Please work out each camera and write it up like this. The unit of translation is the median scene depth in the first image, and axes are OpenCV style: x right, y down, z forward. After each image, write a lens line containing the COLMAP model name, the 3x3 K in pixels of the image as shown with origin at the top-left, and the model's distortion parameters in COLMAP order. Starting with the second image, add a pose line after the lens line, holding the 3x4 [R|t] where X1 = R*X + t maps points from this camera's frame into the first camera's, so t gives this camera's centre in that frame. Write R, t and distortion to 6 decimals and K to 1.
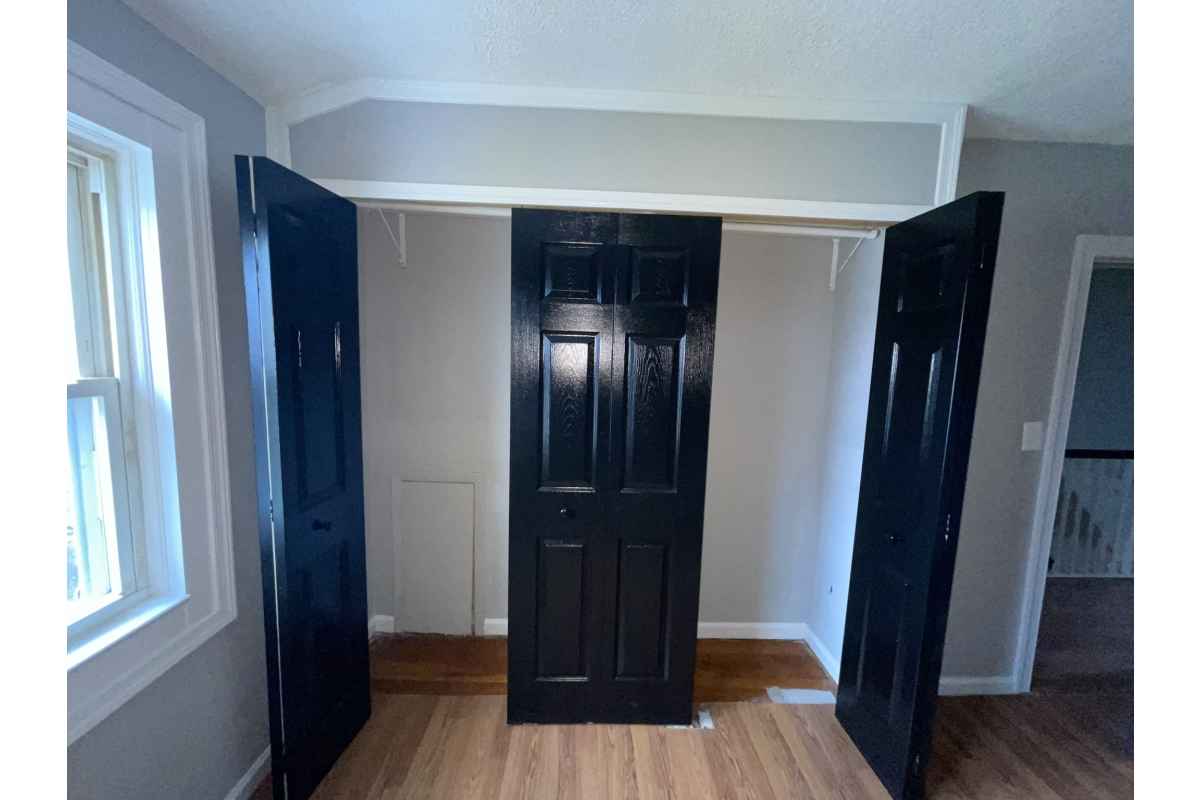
lens RADIAL K [[430.6, 0, 604.6], [0, 430.6, 400.5], [0, 0, 1]] dist [-0.002152, 0.000141]
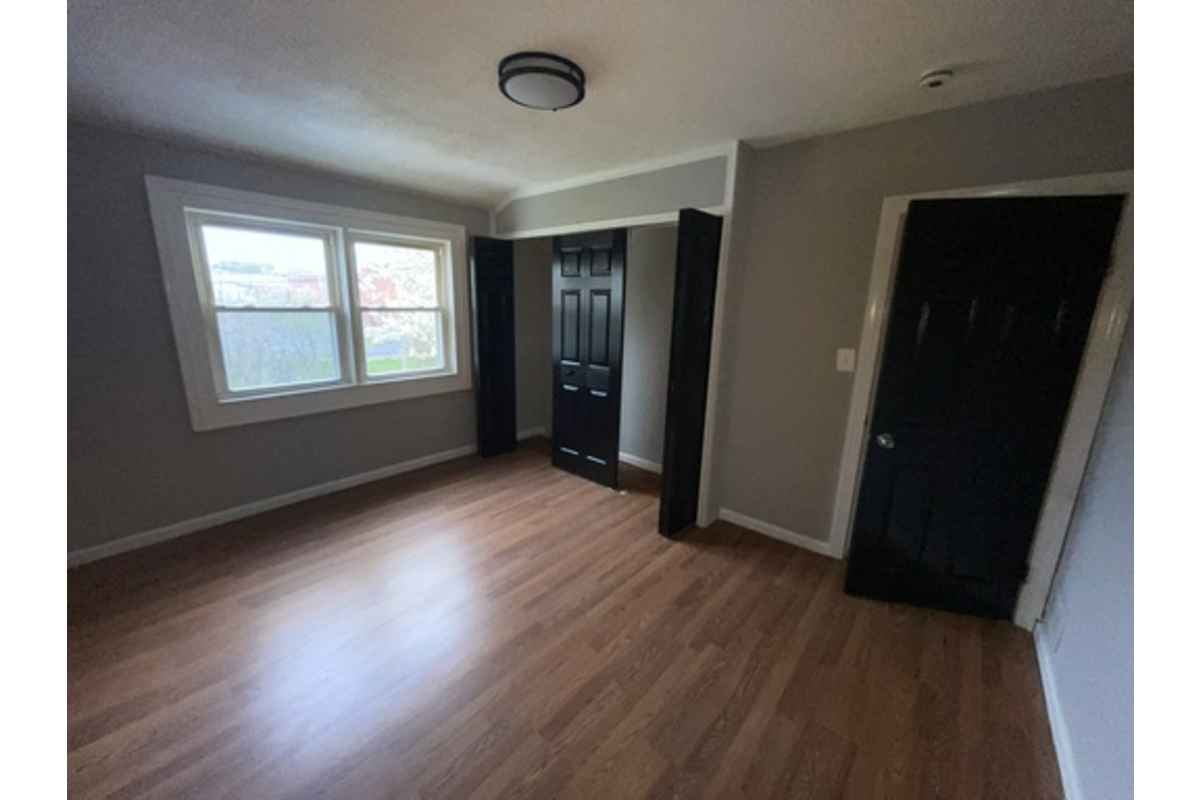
lens RADIAL K [[430.6, 0, 595.0], [0, 430.6, 398.5], [0, 0, 1]] dist [-0.002152, 0.000141]
pose [[0.738064, 0.136722, -0.660734, 1.442422], [-0.078368, 0.989998, 0.117314, 0.115767], [0.670164, -0.034805, 0.741396, -0.538879]]
